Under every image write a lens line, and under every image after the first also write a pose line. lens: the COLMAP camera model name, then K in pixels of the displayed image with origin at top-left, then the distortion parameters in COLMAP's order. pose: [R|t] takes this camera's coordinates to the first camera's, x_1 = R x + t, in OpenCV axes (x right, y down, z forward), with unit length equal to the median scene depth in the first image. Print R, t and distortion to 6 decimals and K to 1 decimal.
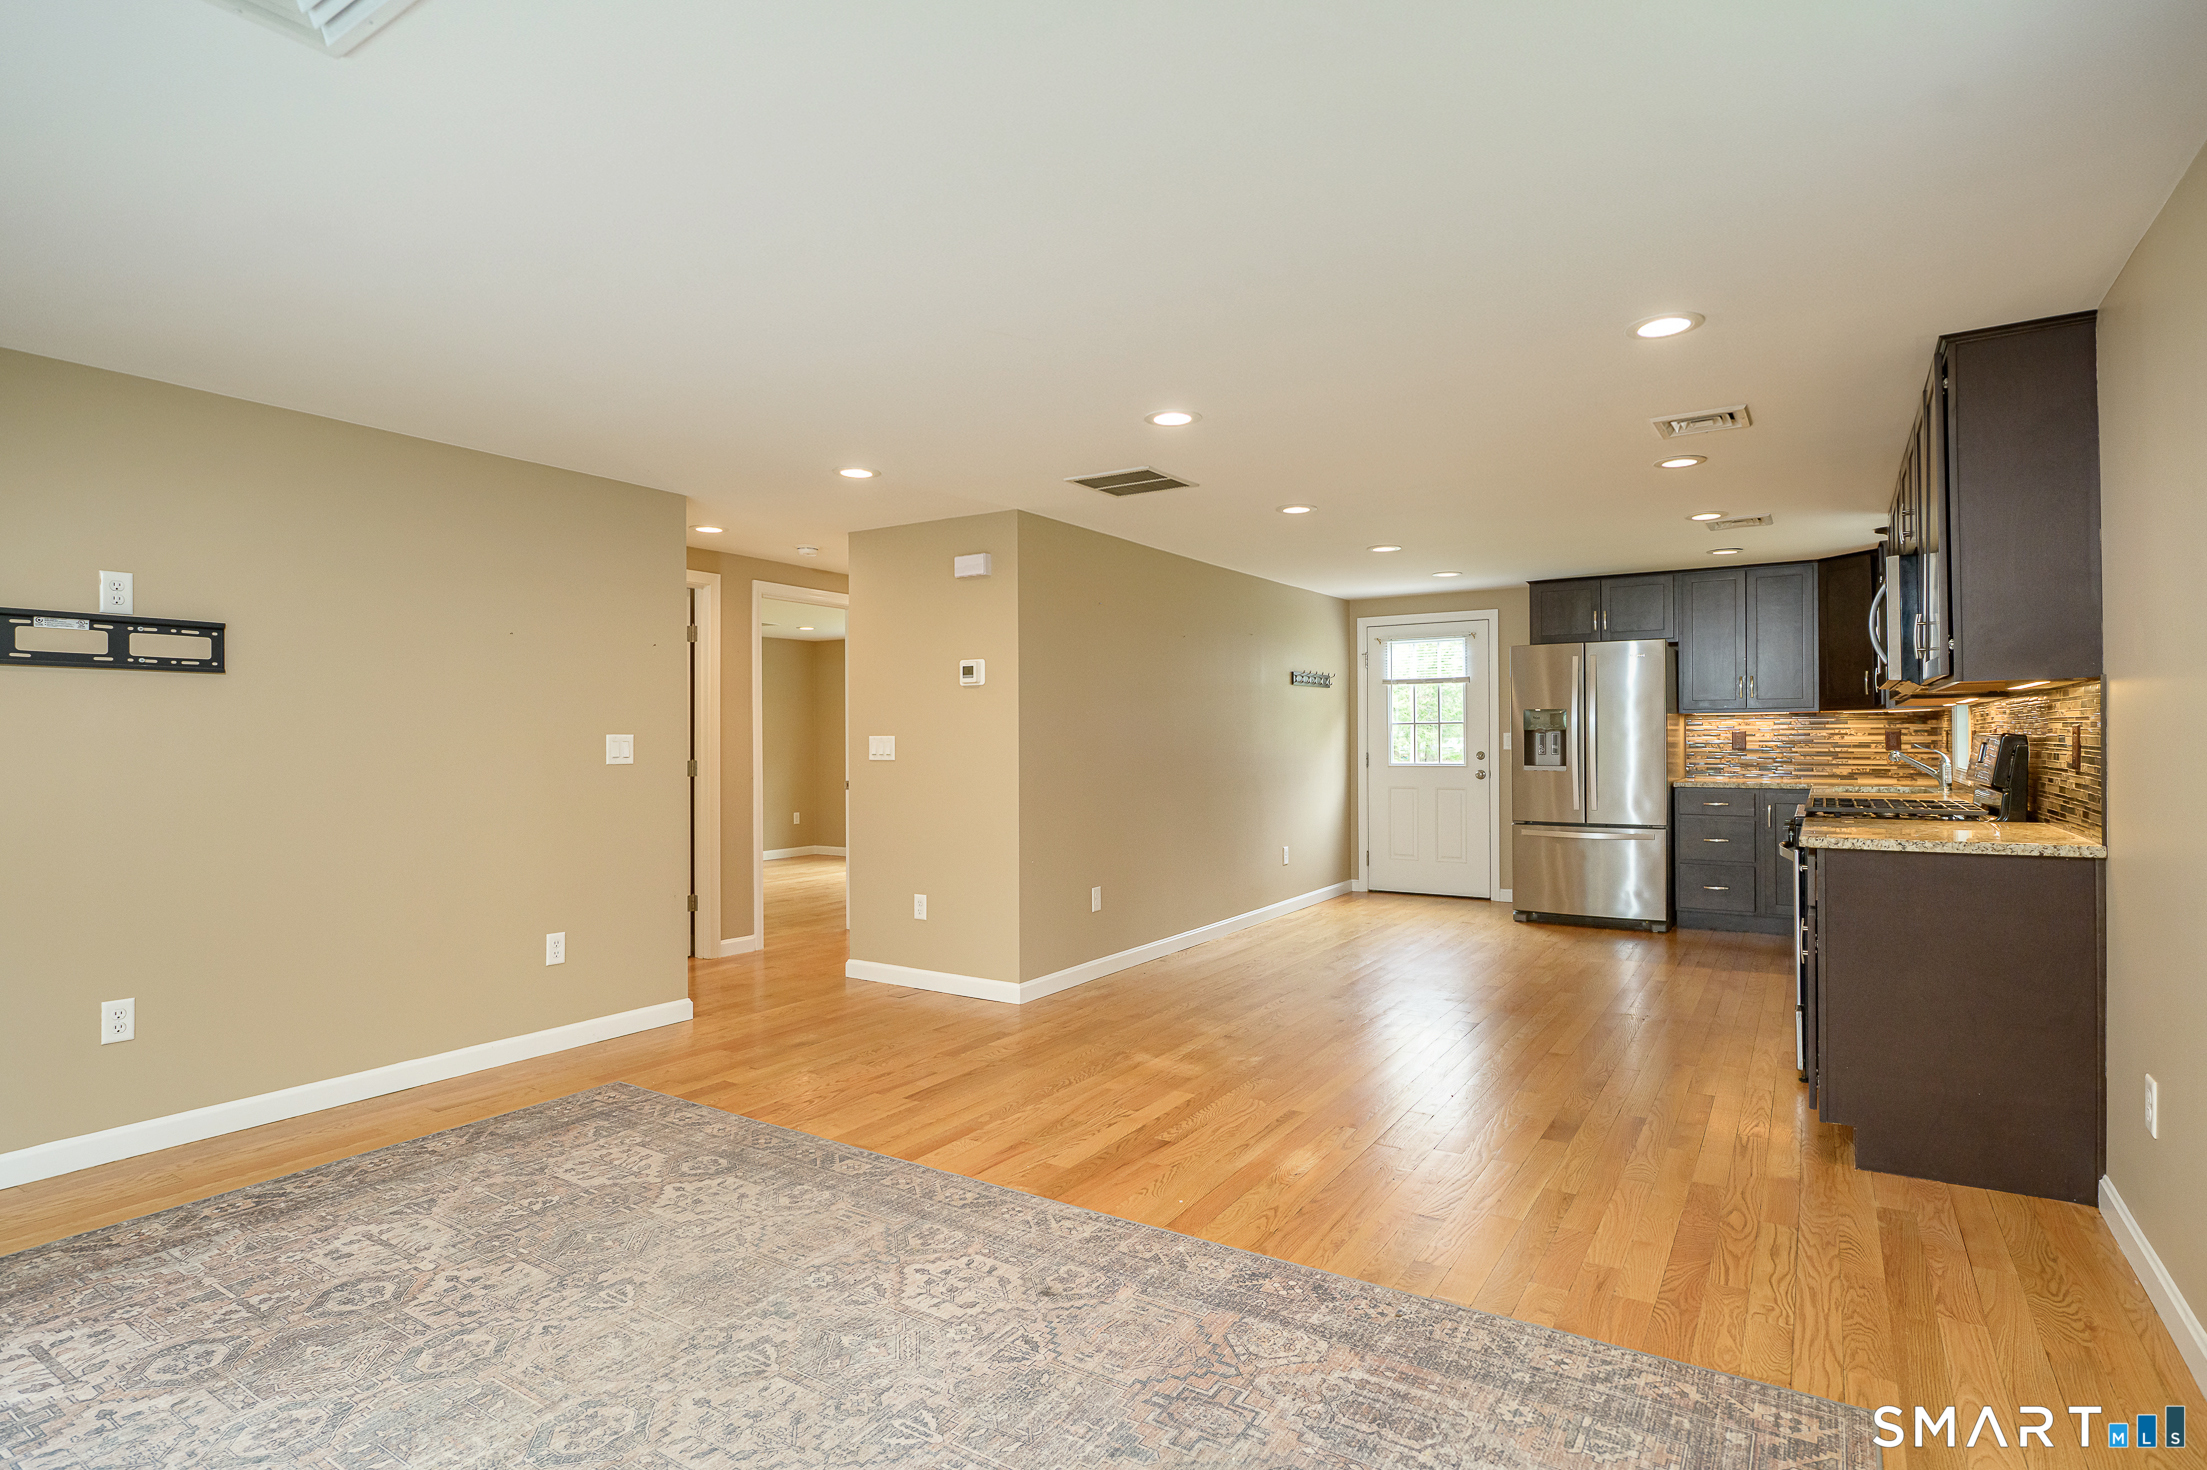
lens RADIAL K [[1129.2, 0, 1107.1], [0, 1129.2, 736.3], [0, 0, 1]] dist [-0.005438, -0.000890]
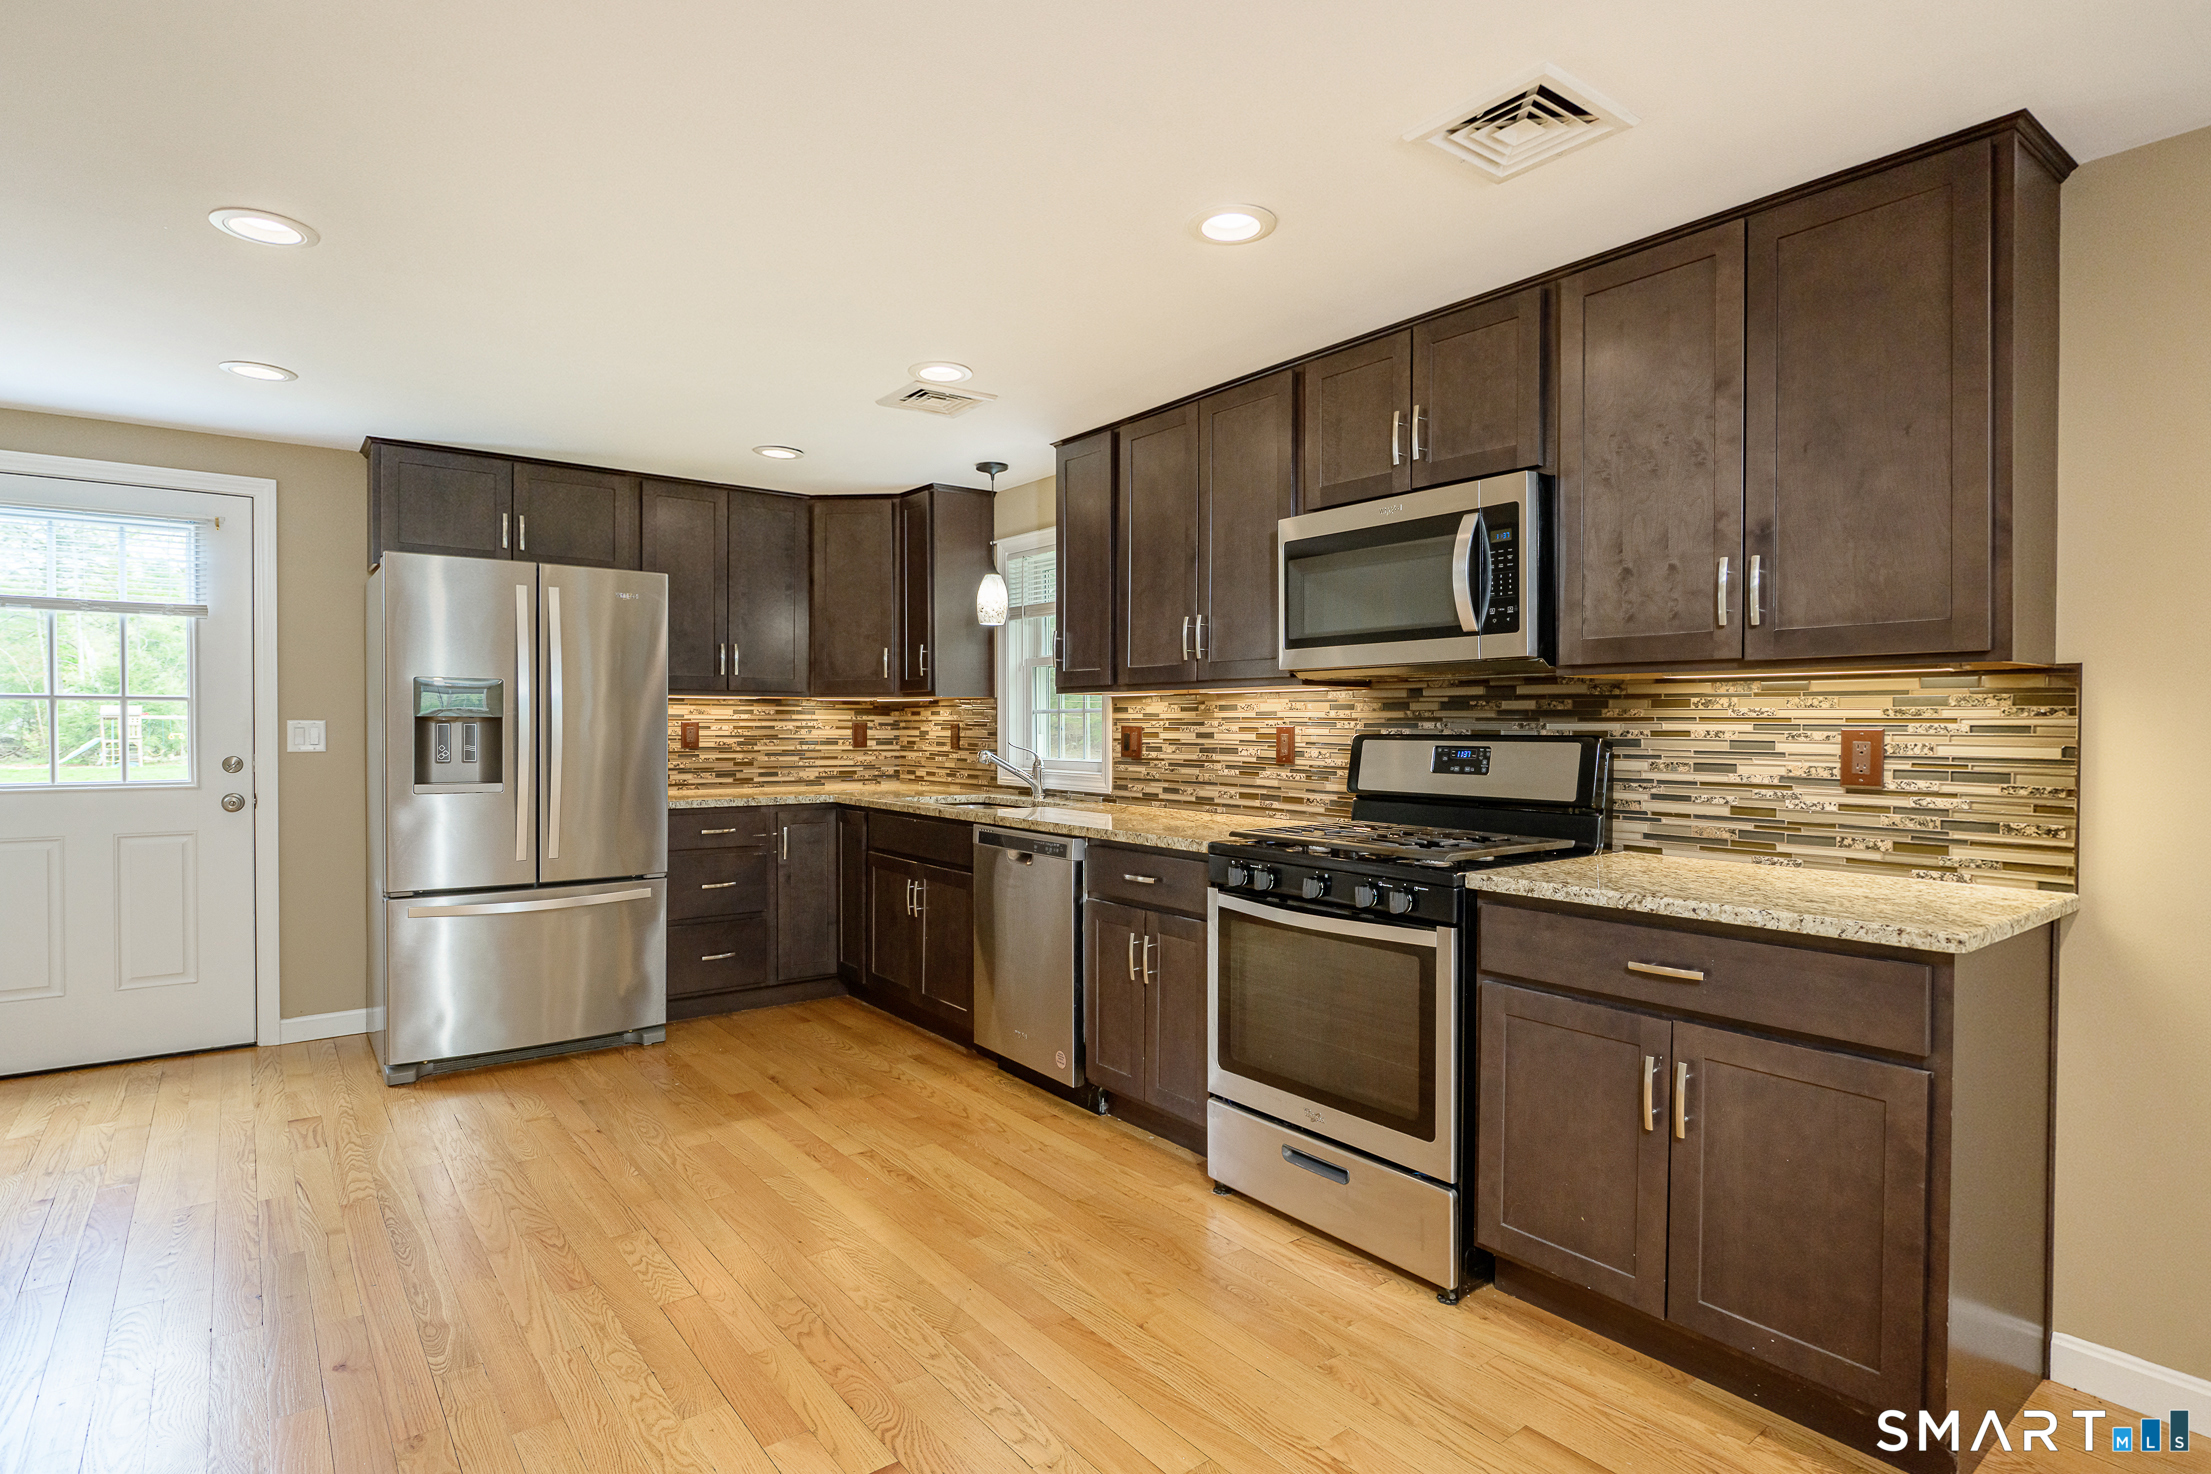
lens RADIAL K [[1129.8, 0, 1112.2], [0, 1129.8, 738.9], [0, 0, 1]] dist [-0.004508, -0.000718]
pose [[0.339822, -0.005195, 0.940475, -0.022174], [-0.008183, 0.999931, 0.008481, -0.004785], [-0.940454, -0.010578, 0.339756, 1.126102]]
